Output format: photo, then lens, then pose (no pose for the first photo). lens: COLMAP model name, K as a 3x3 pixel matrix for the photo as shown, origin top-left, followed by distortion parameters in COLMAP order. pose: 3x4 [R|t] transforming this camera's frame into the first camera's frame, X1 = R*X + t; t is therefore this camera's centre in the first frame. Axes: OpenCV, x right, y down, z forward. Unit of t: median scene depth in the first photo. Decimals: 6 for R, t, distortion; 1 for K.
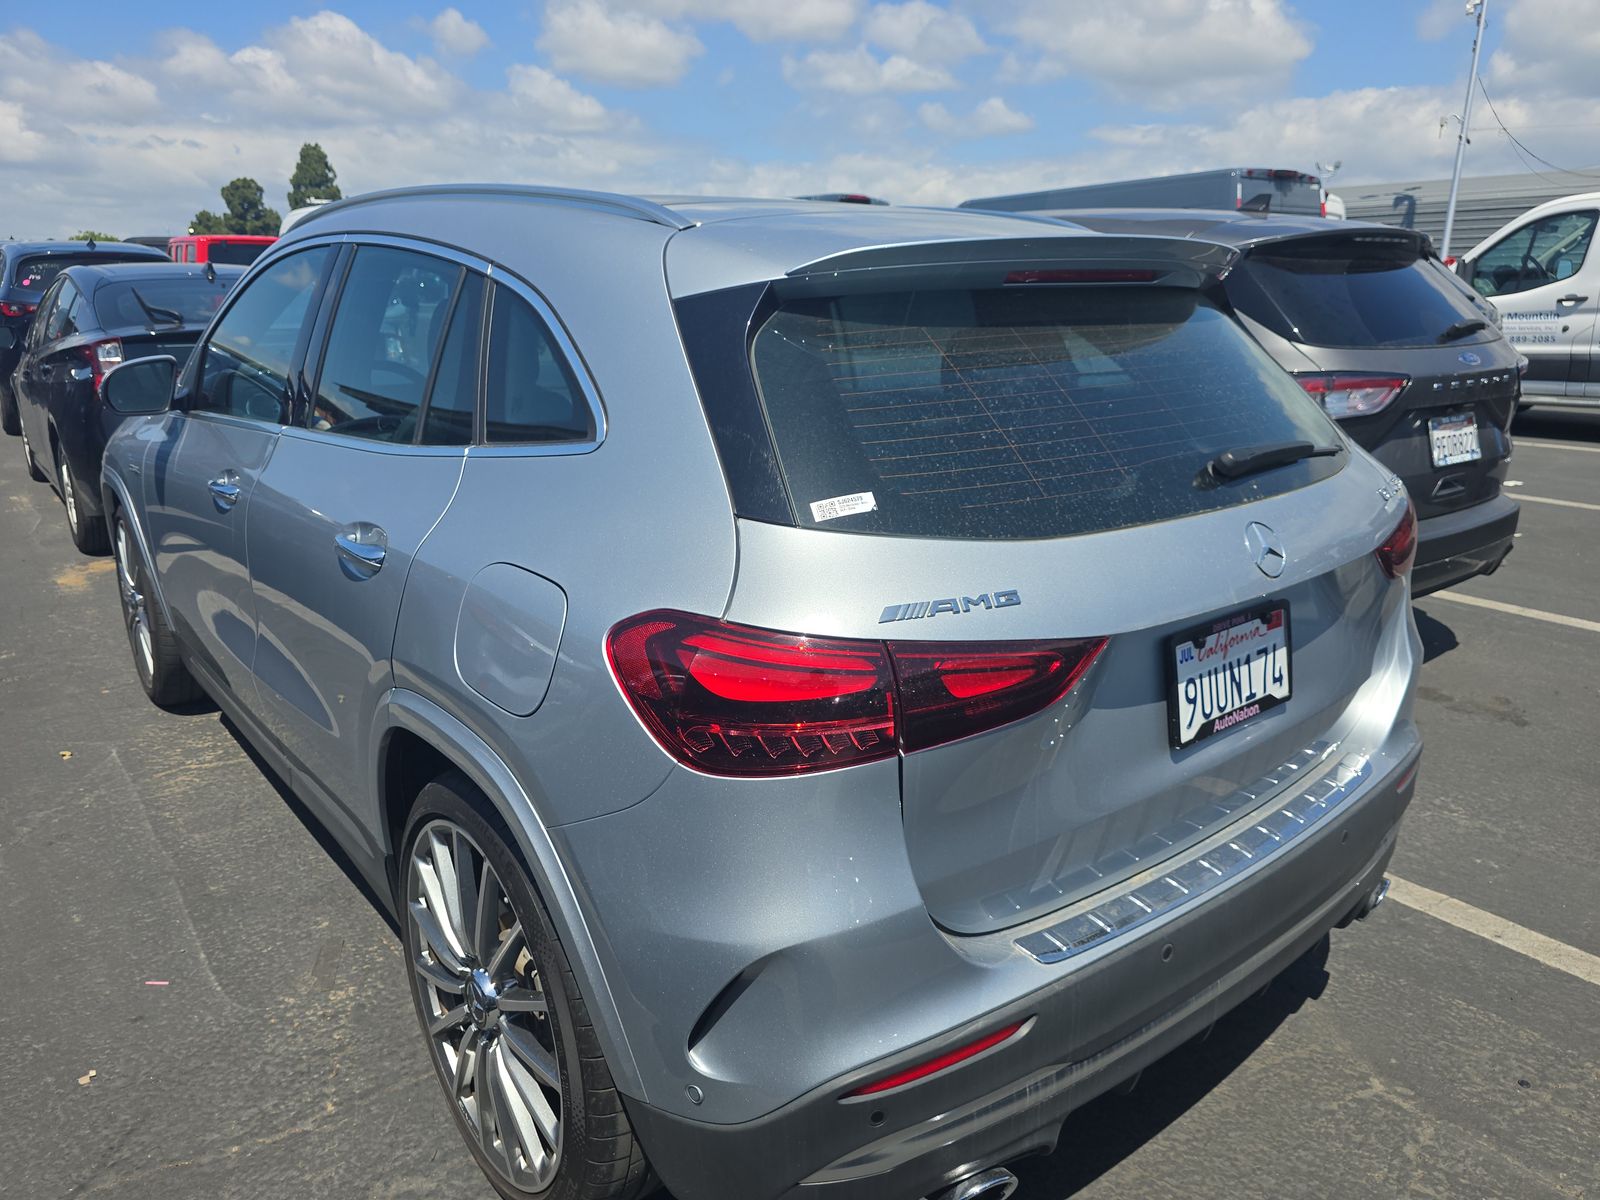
lens RADIAL K [[1119.0, 0, 800.0], [0, 1119.0, 600.0], [0, 0, 1]] dist [0.046302, -0.060044]
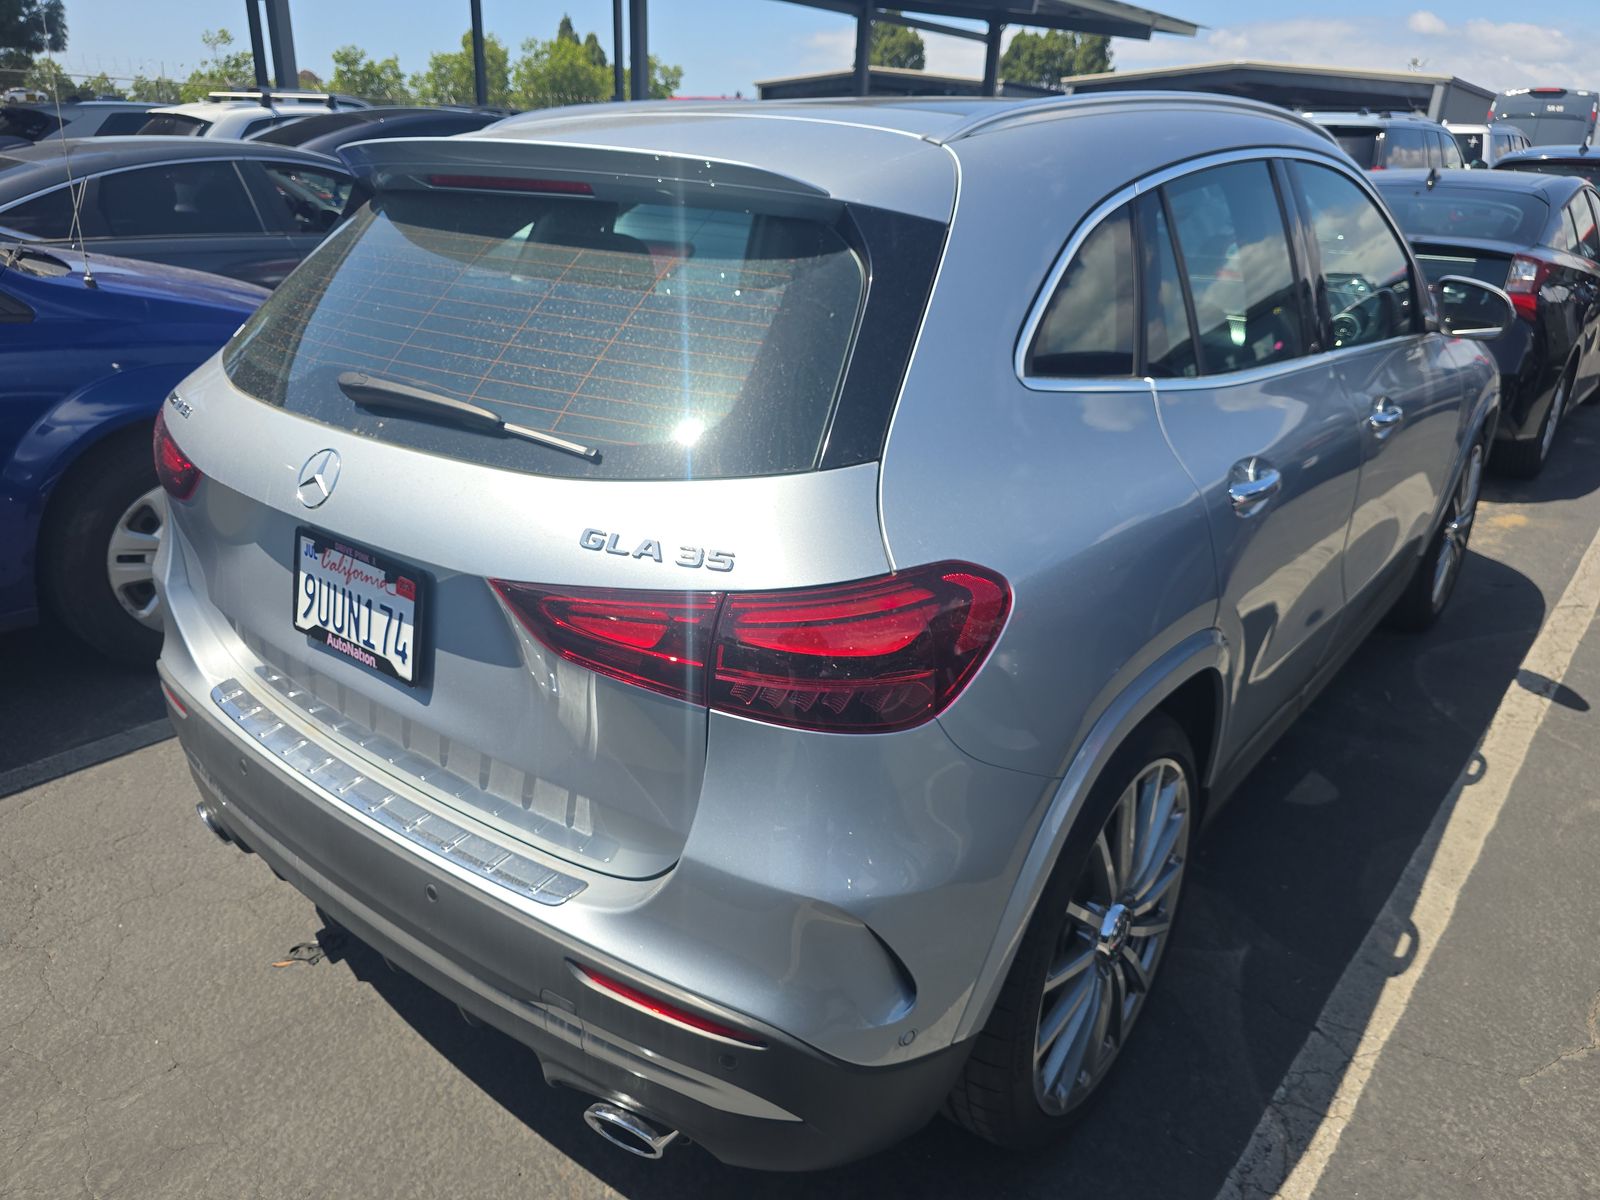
lens RADIAL K [[1119.0, 0, 800.0], [0, 1119.0, 600.0], [0, 0, 1]] dist [0.046302, -0.060044]
pose [[0.193744, 0.365964, -0.910238, 1.307829], [-0.295643, 0.906466, 0.301520, -0.336960], [0.935446, 0.210688, 0.283817, 1.056392]]
